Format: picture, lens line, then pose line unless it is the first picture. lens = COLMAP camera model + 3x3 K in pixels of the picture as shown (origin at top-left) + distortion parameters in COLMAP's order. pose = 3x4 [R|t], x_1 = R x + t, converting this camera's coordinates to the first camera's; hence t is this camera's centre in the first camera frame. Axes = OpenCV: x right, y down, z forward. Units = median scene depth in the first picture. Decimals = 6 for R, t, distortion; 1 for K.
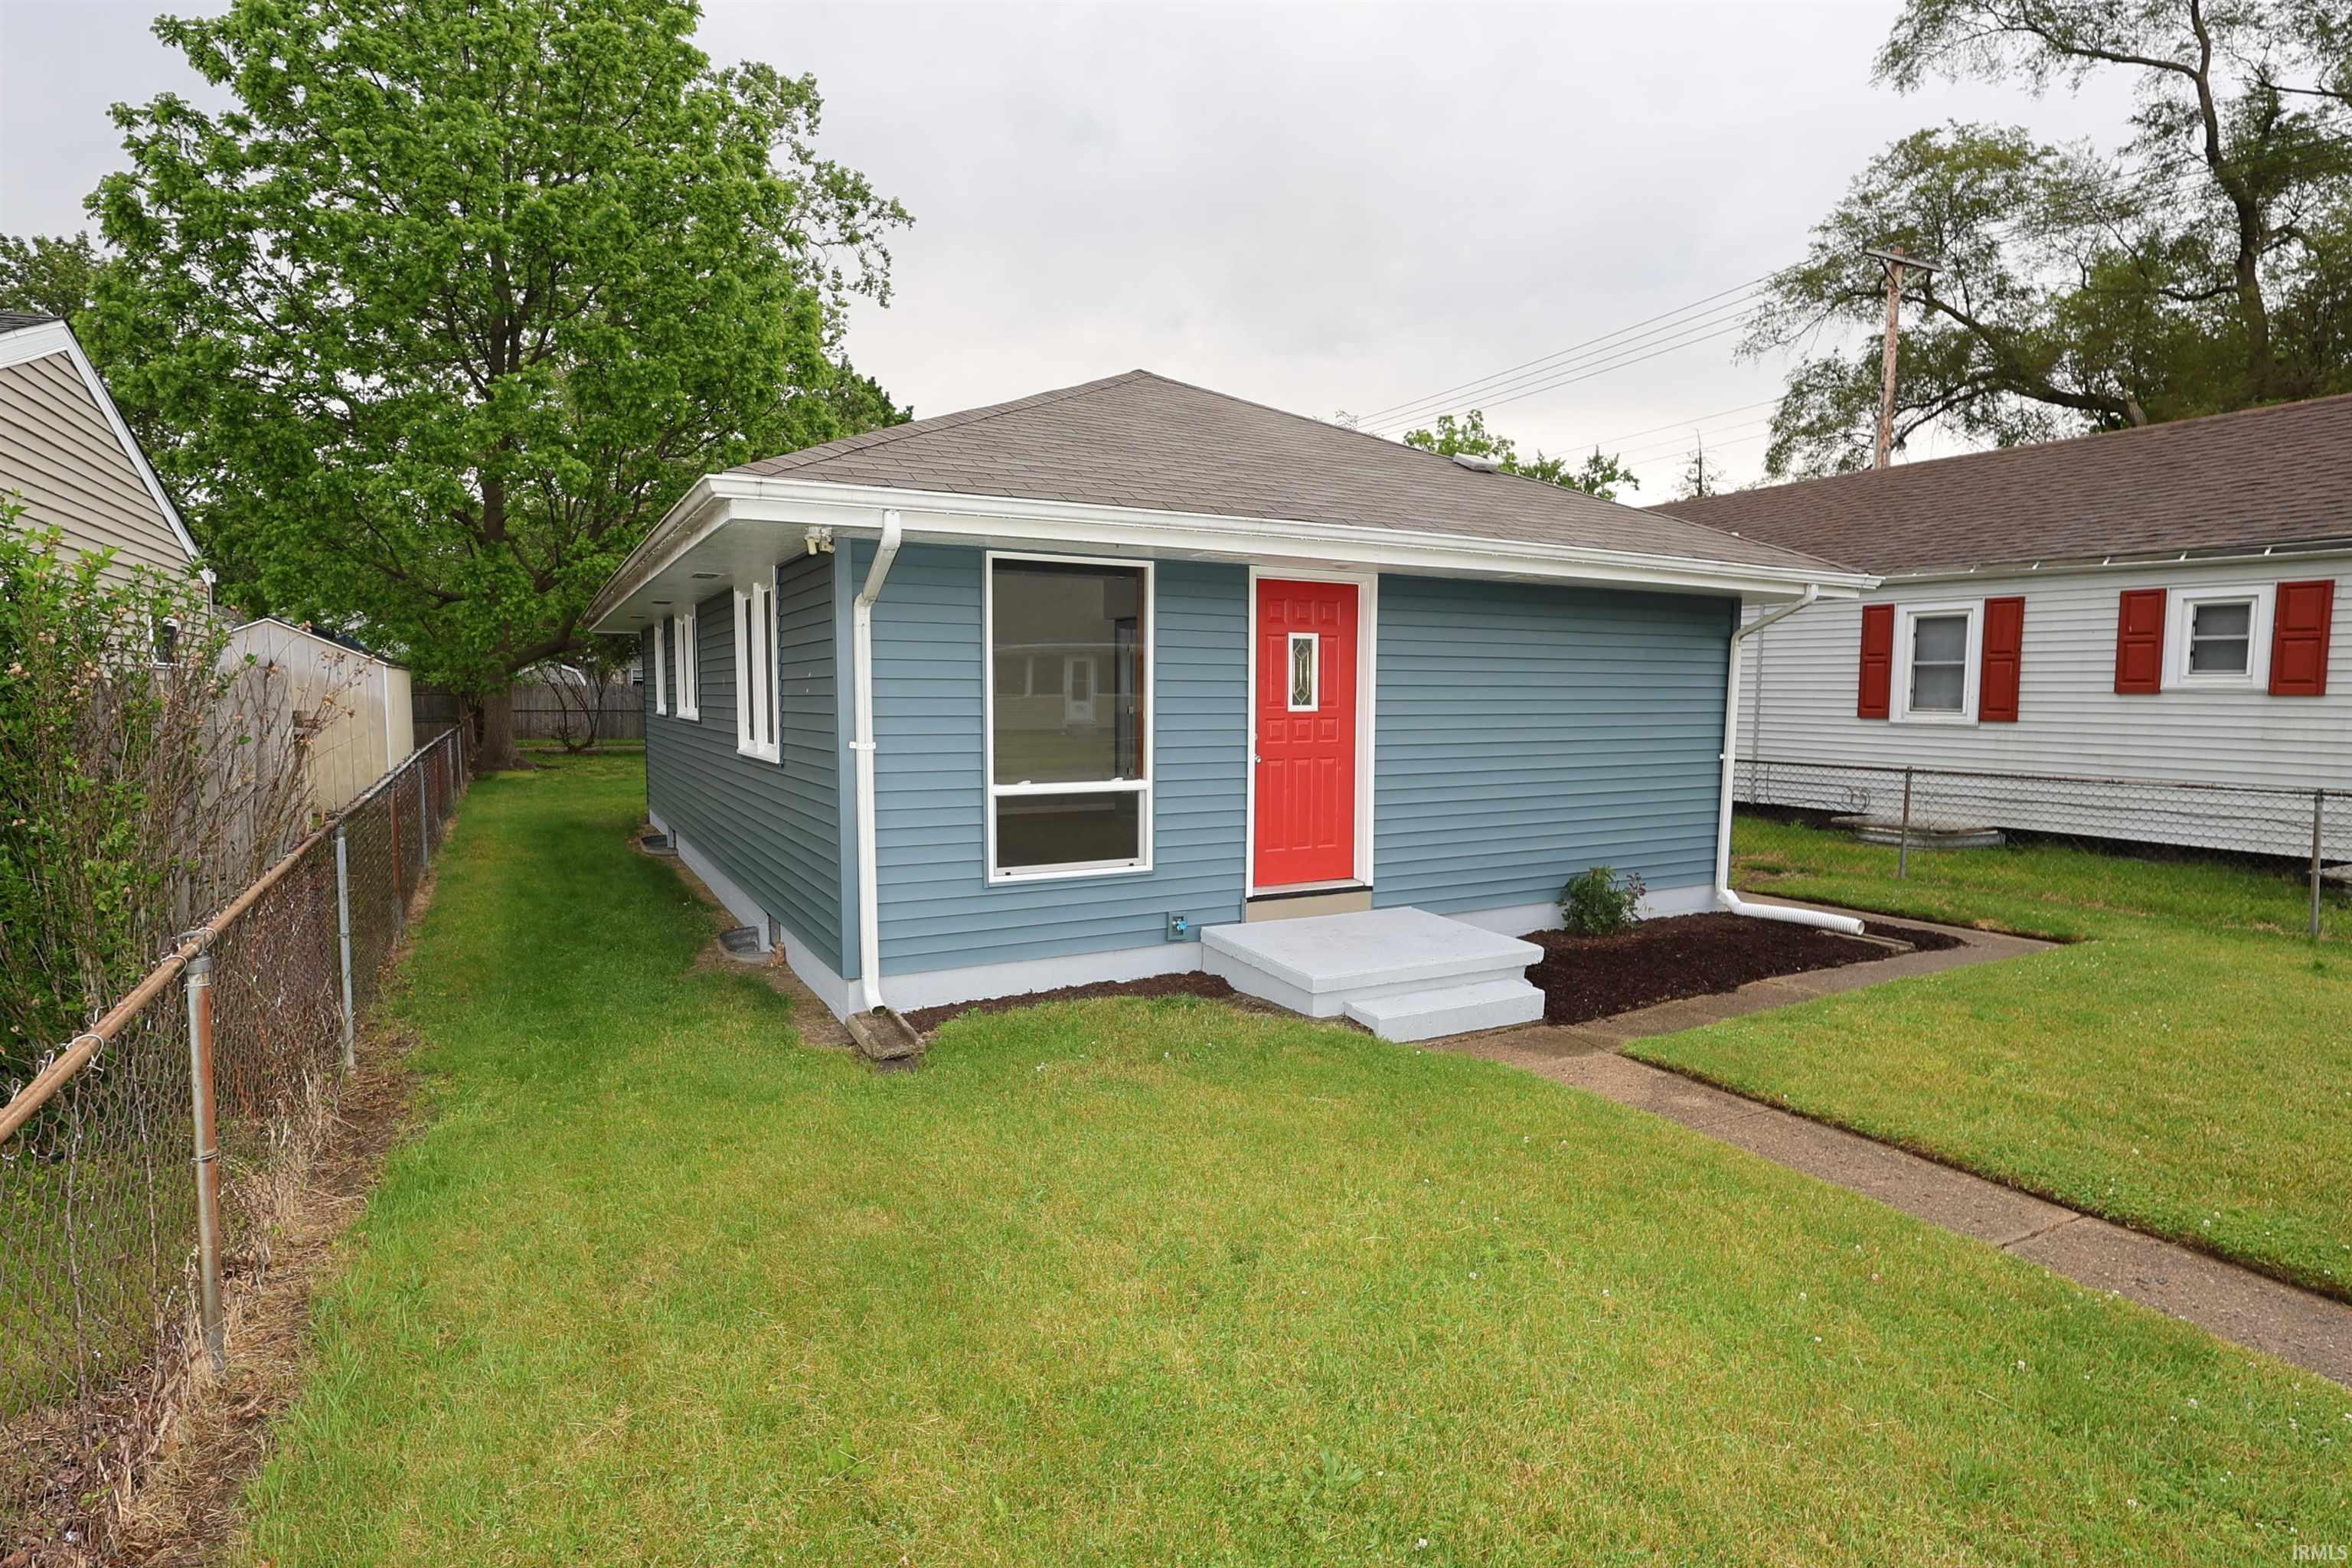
lens RADIAL K [[1194.1, 0, 1171.2], [0, 1194.1, 800.4], [0, 0, 1]] dist [-0.007596, 0.005266]
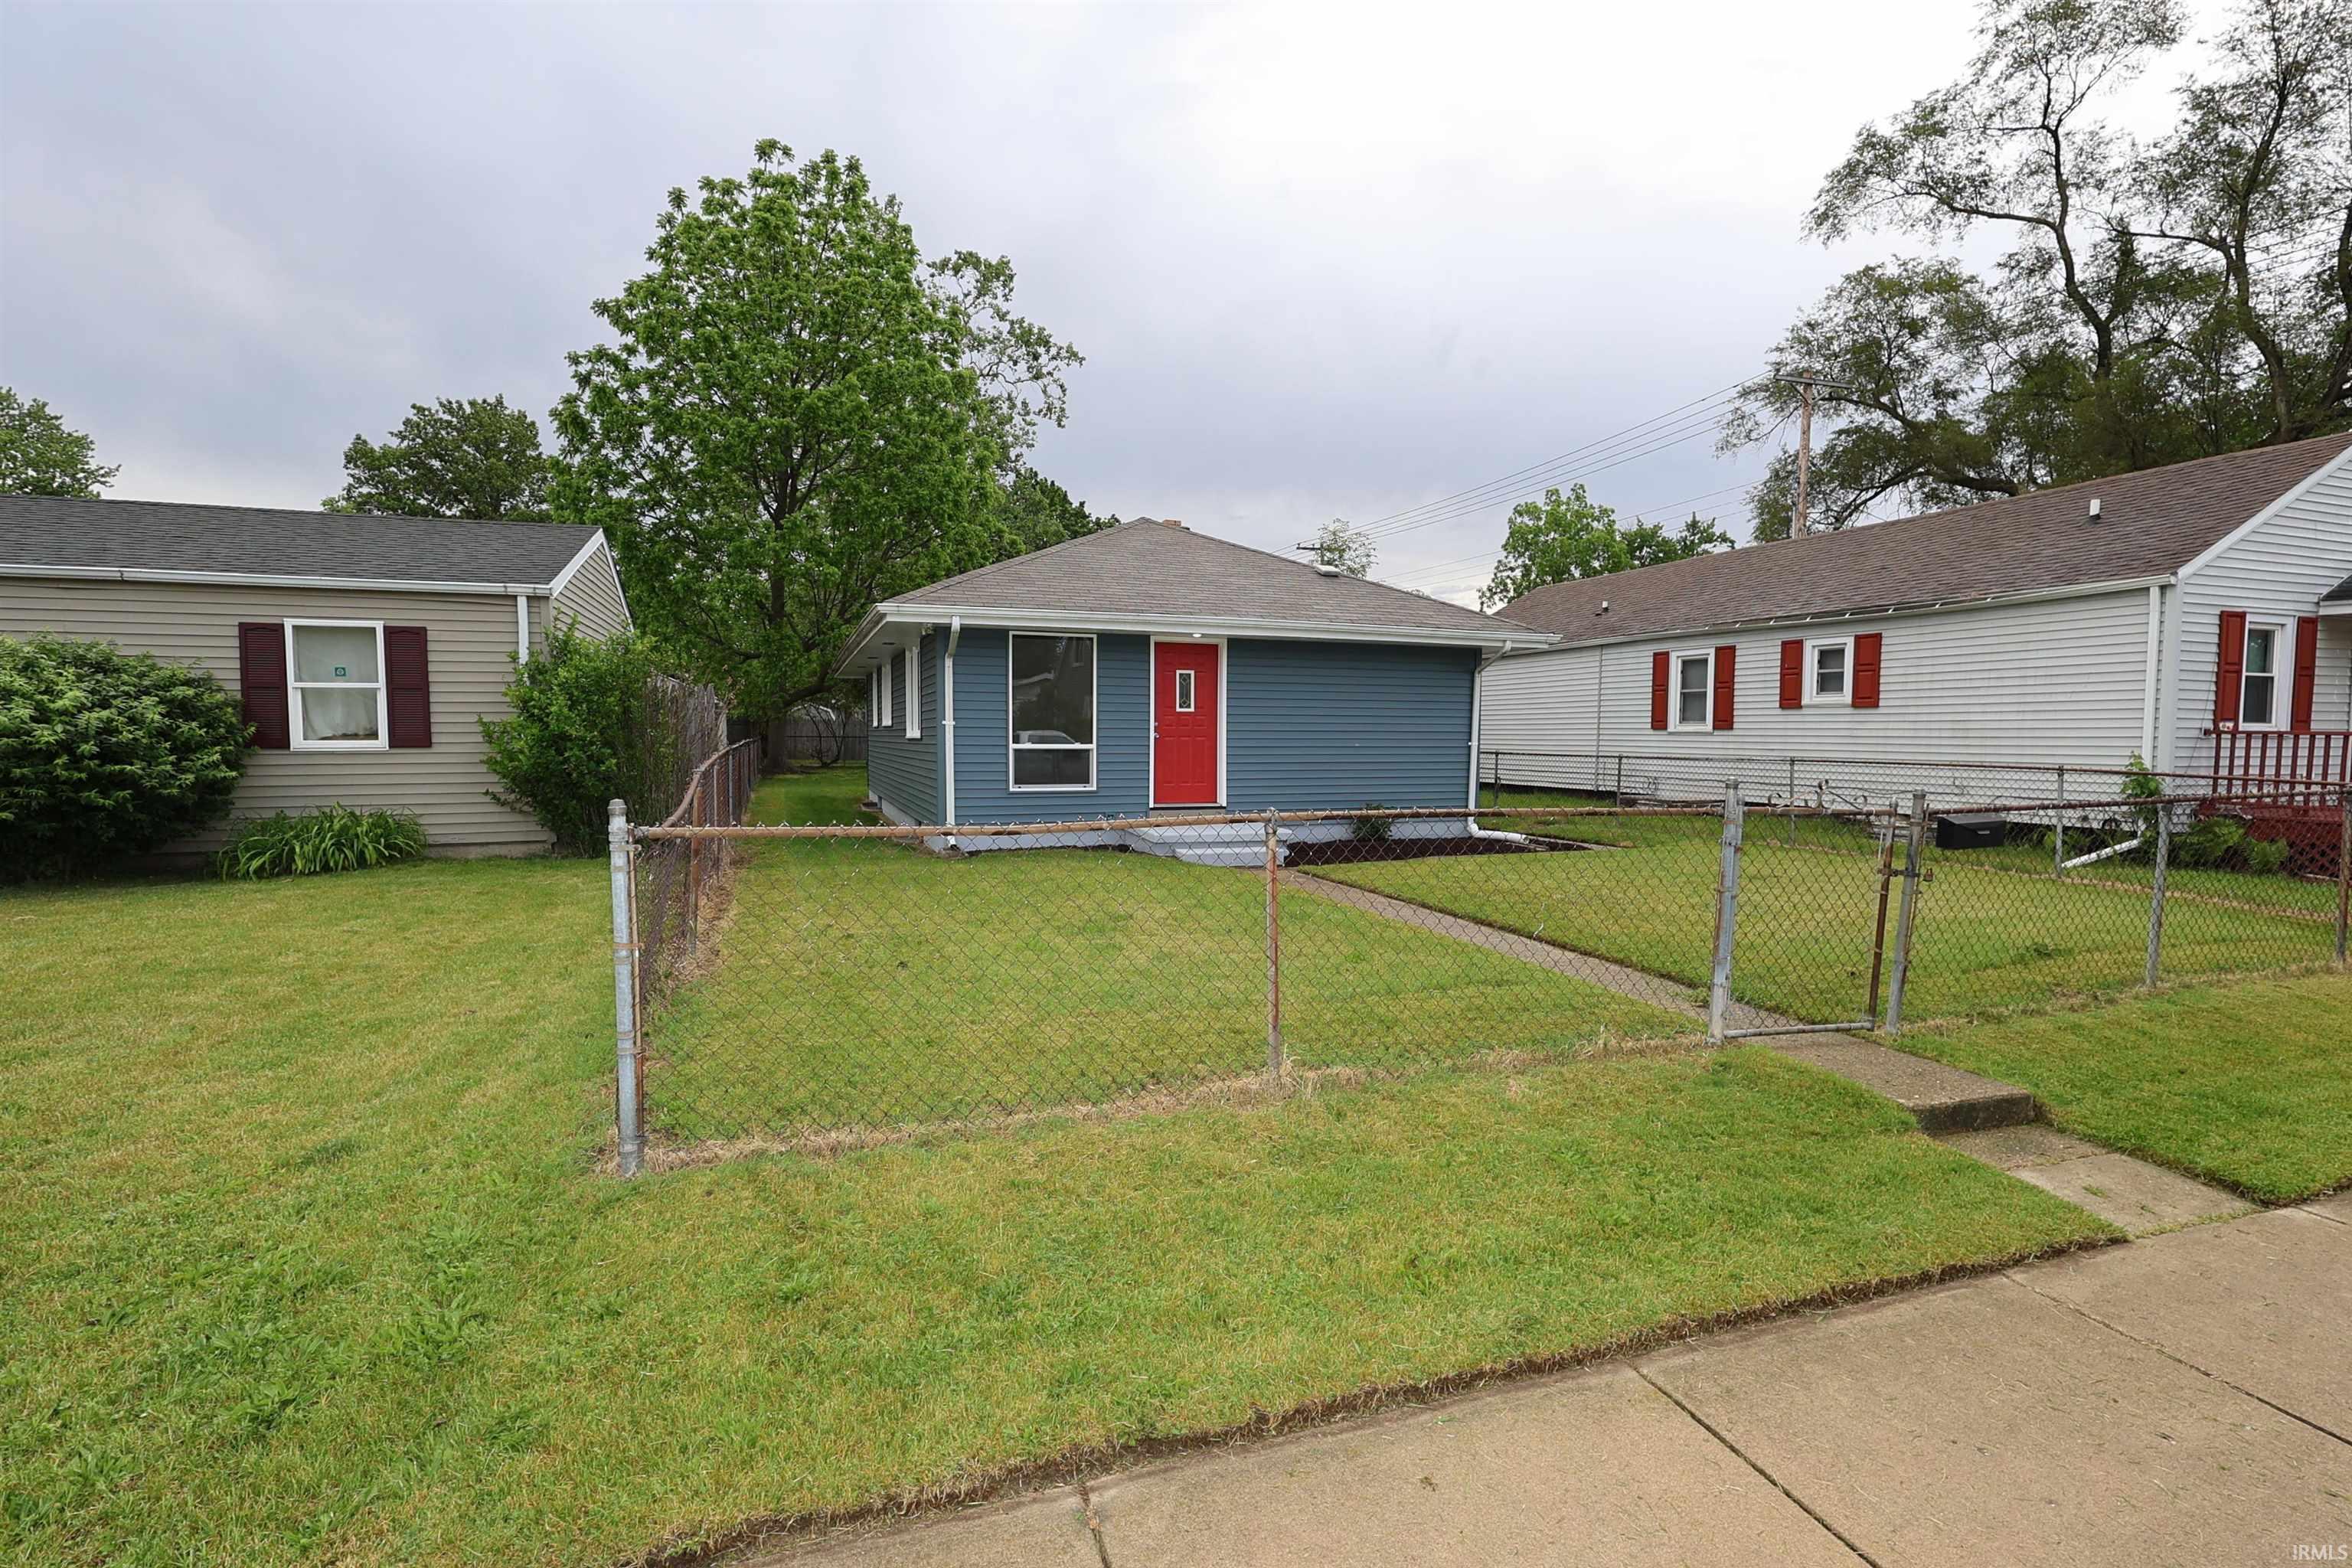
lens RADIAL K [[1085.8, 0, 1176.2], [0, 1085.8, 819.8], [0, 0, 1]] dist [-0.003794, 0.002538]
pose [[0.988125, 0.013782, -0.153031, 0.163651], [-0.015994, 0.999785, -0.013233, 0.054358], [0.152816, 0.015523, 0.988133, -0.317369]]
